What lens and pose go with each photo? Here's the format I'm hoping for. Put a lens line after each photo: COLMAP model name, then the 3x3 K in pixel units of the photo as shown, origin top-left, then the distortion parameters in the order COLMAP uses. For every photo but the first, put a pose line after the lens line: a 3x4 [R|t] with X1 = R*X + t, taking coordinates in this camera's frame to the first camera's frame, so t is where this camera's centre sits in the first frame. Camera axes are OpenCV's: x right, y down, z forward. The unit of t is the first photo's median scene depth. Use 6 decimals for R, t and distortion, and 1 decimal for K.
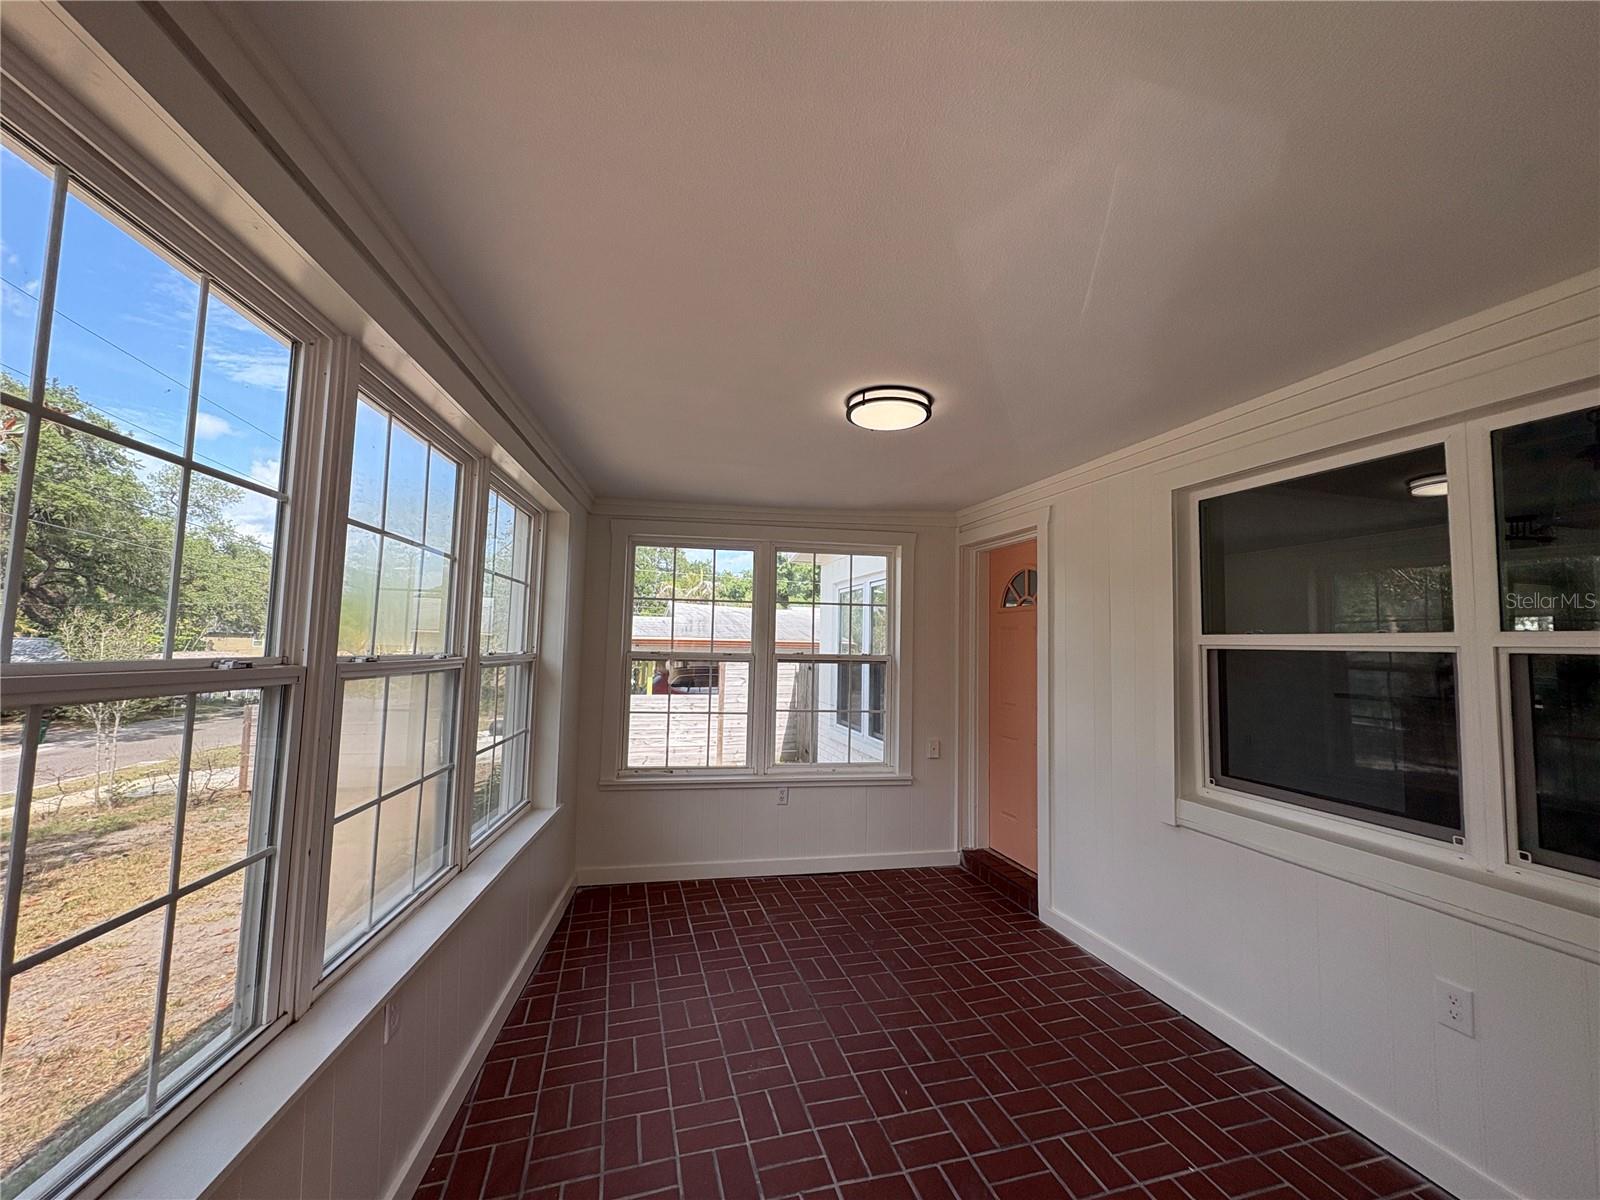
lens RADIAL K [[637.0, 0, 802.0], [0, 637.0, 600.1], [0, 0, 1]] dist [0.000279, 0.000490]
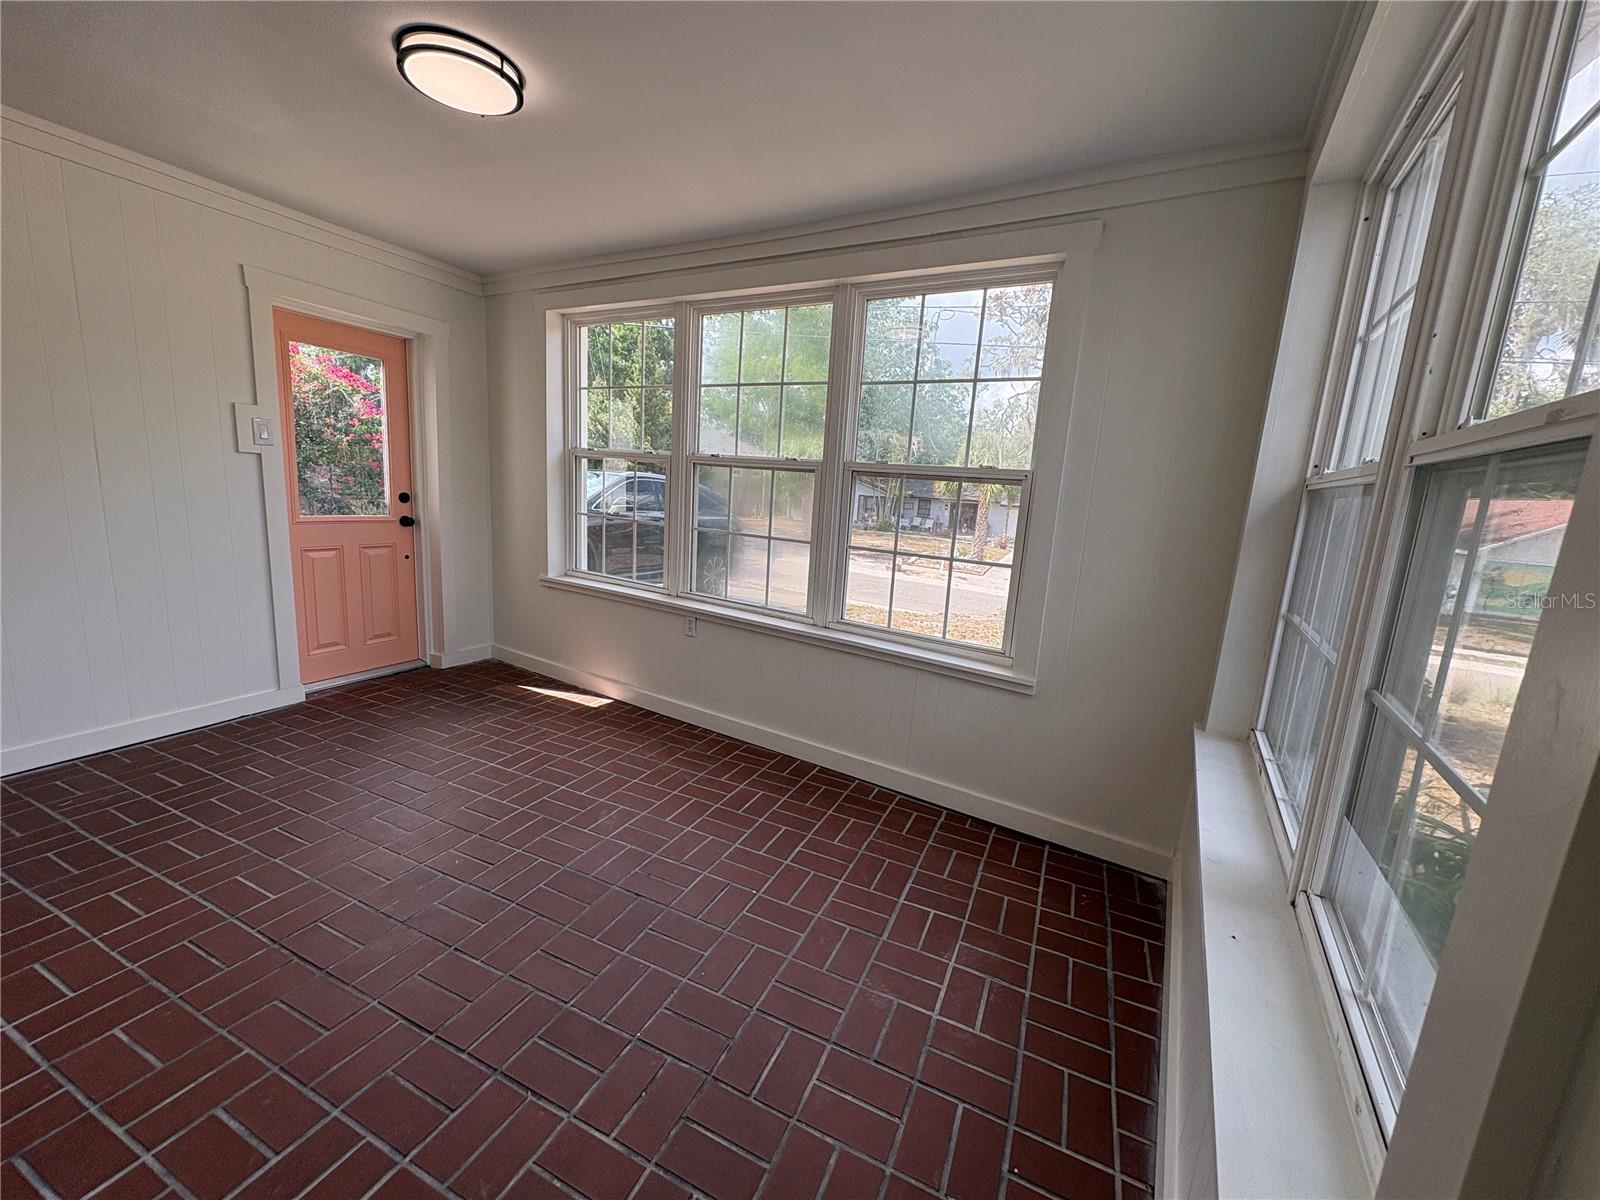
lens RADIAL K [[640.8, 0, 805.8], [0, 640.8, 598.0], [0, 0, 1]] dist [0.001217, 0.000034]
pose [[-0.650236, 0.073870, -0.756133, 0.489944], [-0.019214, 0.993345, 0.113567, 0.219940], [0.759490, 0.088374, -0.644489, 1.854271]]
